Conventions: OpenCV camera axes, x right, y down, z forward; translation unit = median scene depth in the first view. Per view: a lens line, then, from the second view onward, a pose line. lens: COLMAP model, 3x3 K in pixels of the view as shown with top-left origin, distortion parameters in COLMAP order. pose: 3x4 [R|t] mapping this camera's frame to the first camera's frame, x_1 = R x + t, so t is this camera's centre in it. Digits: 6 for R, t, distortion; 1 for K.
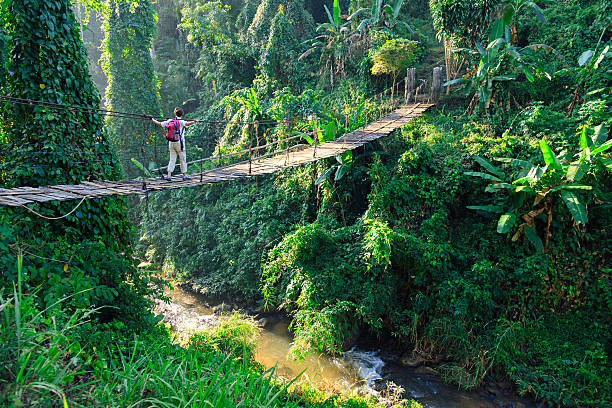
lens RADIAL K [[406.7, 0, 306.0], [0, 406.7, 204.0], [0, 0, 1]] dist [0.009157, 0.002378]
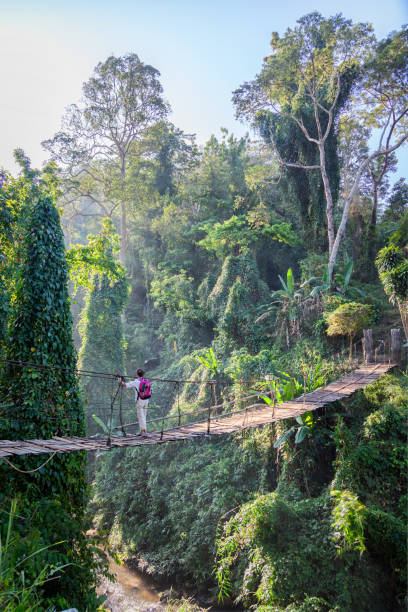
lens RADIAL K [[406.7, 0, 200.0], [0, 406.7, 304.4], [0, 0, 1]] dist [0.009157, 0.002378]
pose [[0.988528, -0.017399, -0.150030, -0.000542], [-0.039965, 0.927803, -0.370923, 0.001700], [0.145652, 0.372663, 0.916465, -0.018746]]
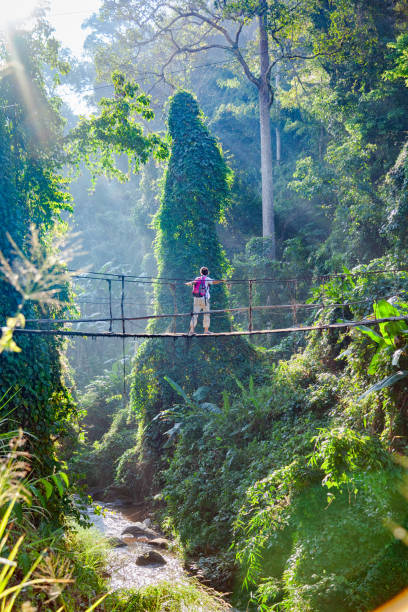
lens RADIAL K [[865.5, 0, 204.0], [0, 865.5, 306.0], [0, 0, 1]] dist [0.018884, 0.025781]
pose [[0.849785, -0.032132, -0.526150, 0.479880], [-0.112383, 0.964148, -0.240391, 0.141923], [0.515011, 0.263411, 0.815707, -0.202279]]
